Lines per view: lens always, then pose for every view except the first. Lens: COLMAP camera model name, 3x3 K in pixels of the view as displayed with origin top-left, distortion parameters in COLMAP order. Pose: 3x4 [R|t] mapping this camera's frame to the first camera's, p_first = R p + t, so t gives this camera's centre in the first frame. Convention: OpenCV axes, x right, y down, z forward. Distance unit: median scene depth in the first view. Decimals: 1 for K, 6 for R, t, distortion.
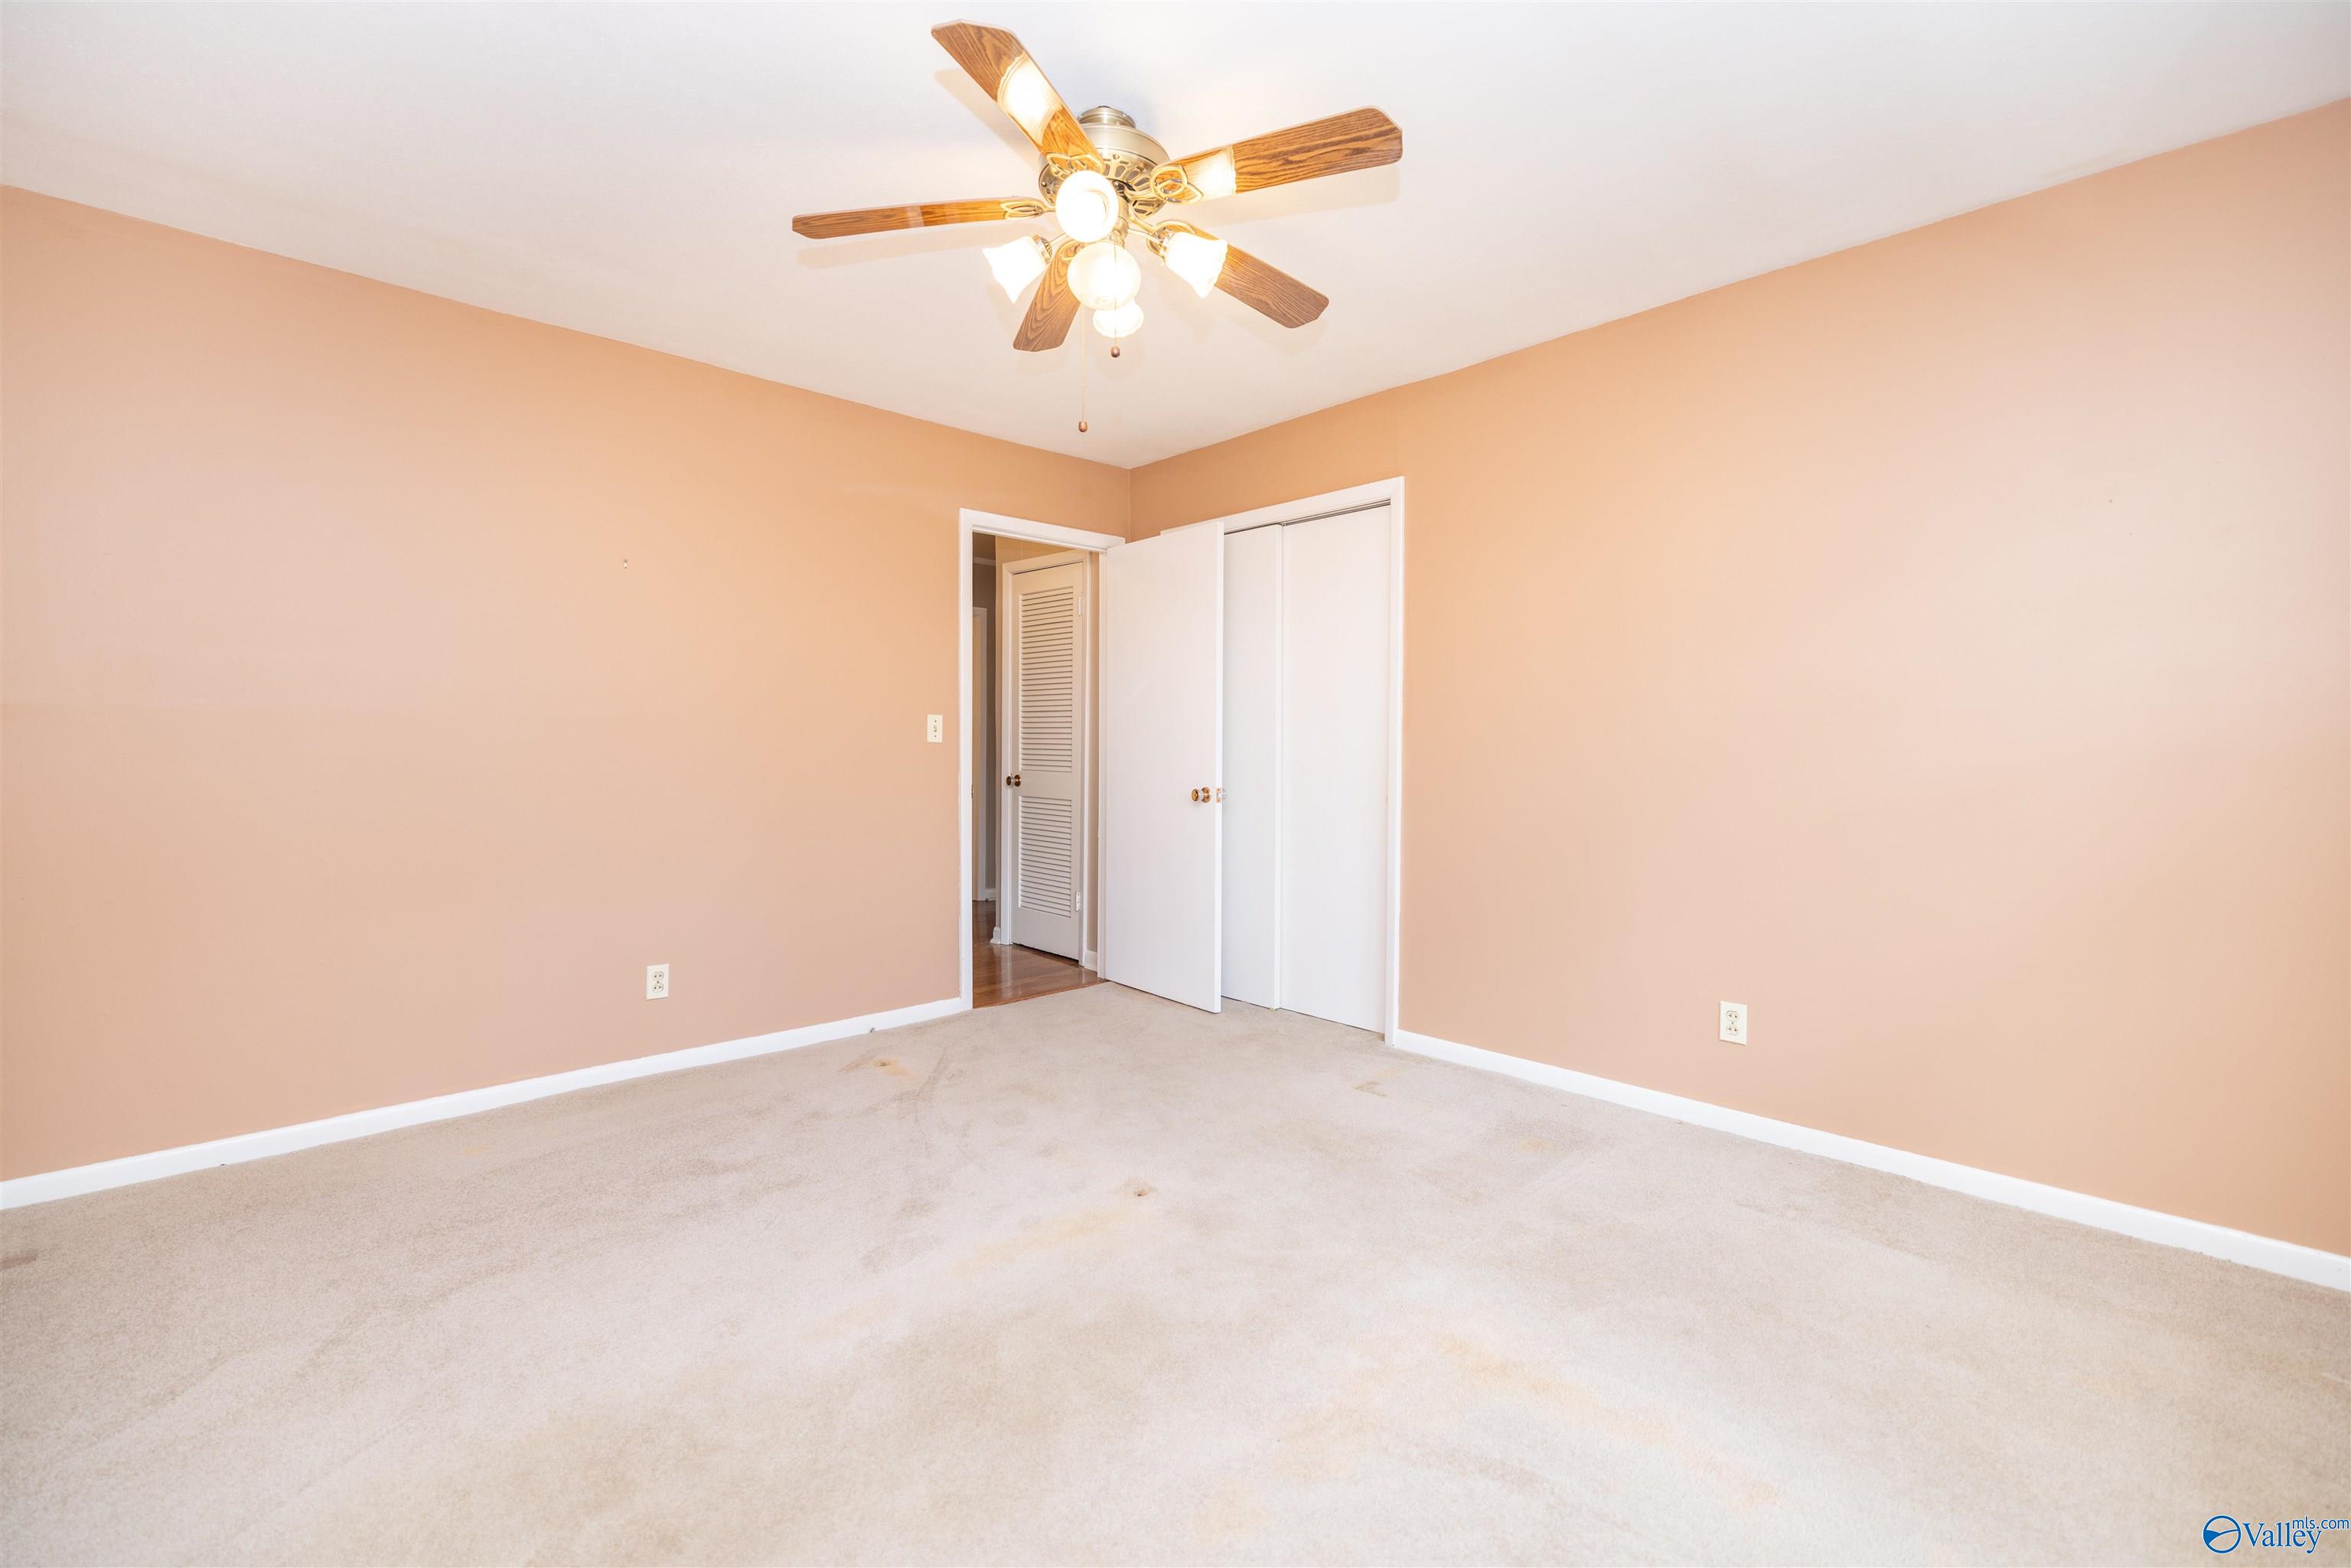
lens RADIAL K [[986.2, 0, 1171.5], [0, 986.2, 770.7], [0, 0, 1]] dist [-0.000259, -0.000409]
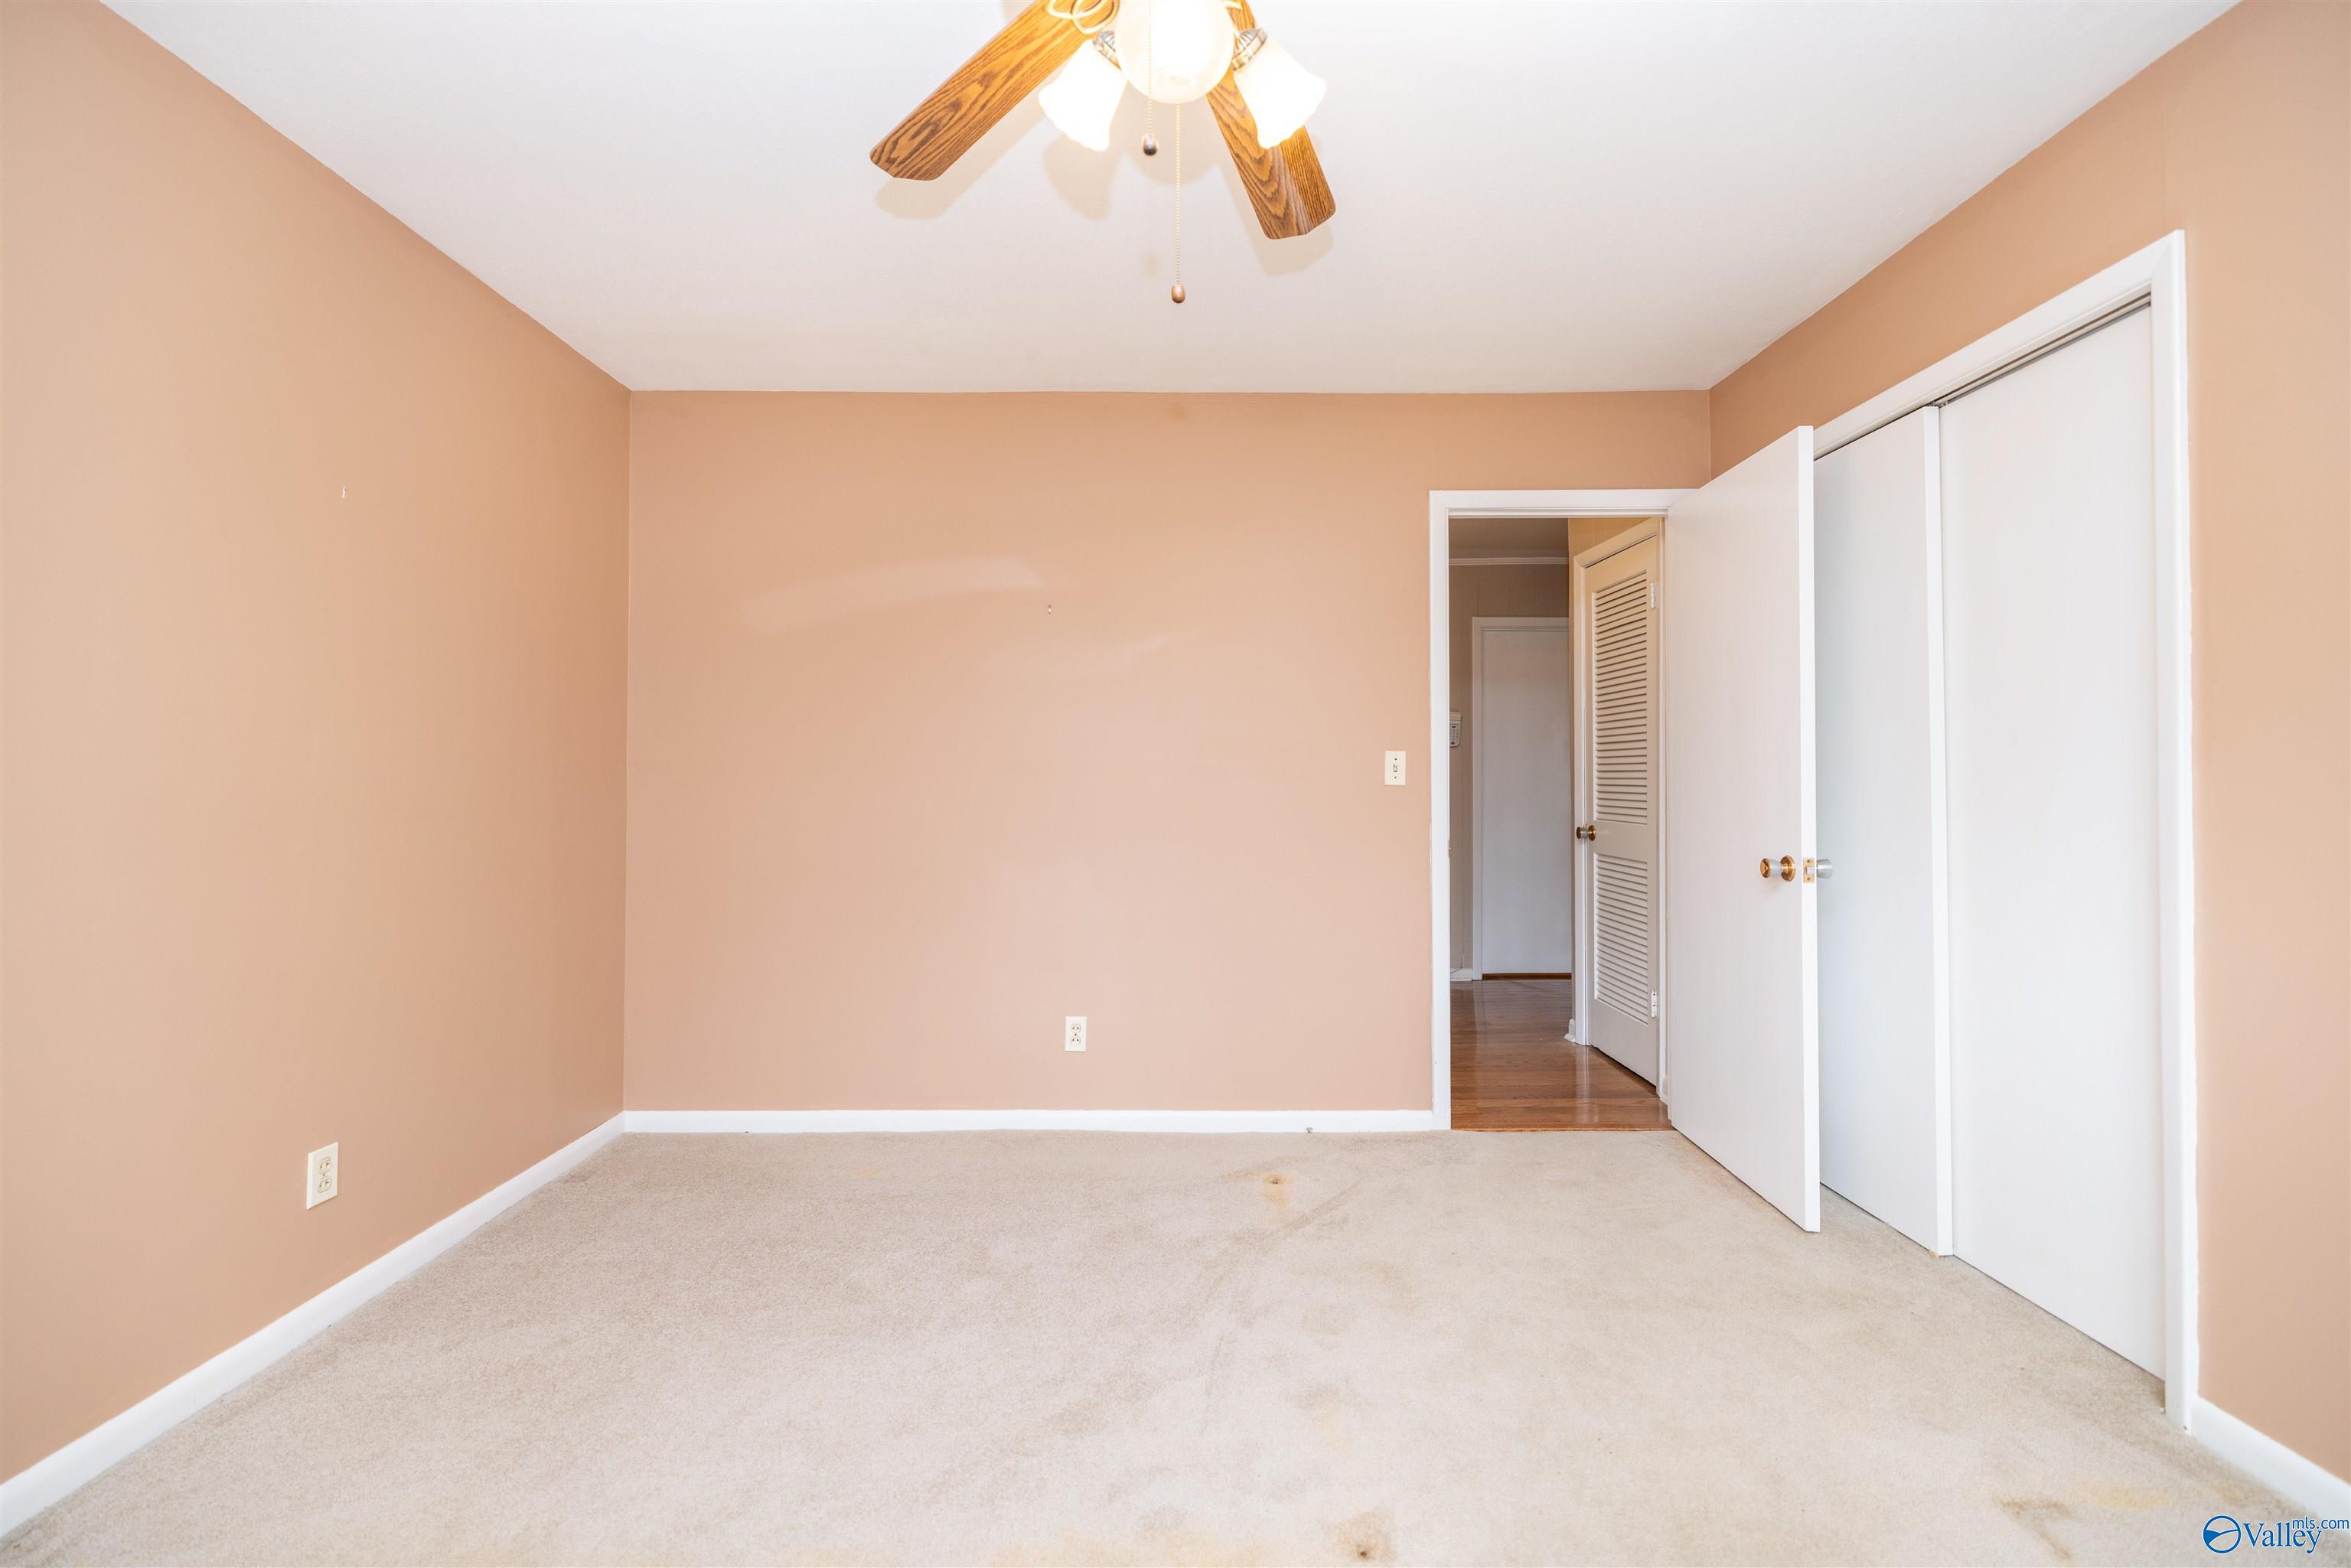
lens RADIAL K [[986.2, 0, 1171.5], [0, 986.2, 770.7], [0, 0, 1]] dist [-0.000259, -0.000409]
pose [[0.730614, -0.014192, -0.682644, 0.176251], [-0.012700, 0.999329, -0.034368, -0.010545], [0.682673, 0.033780, 0.729943, 0.285205]]
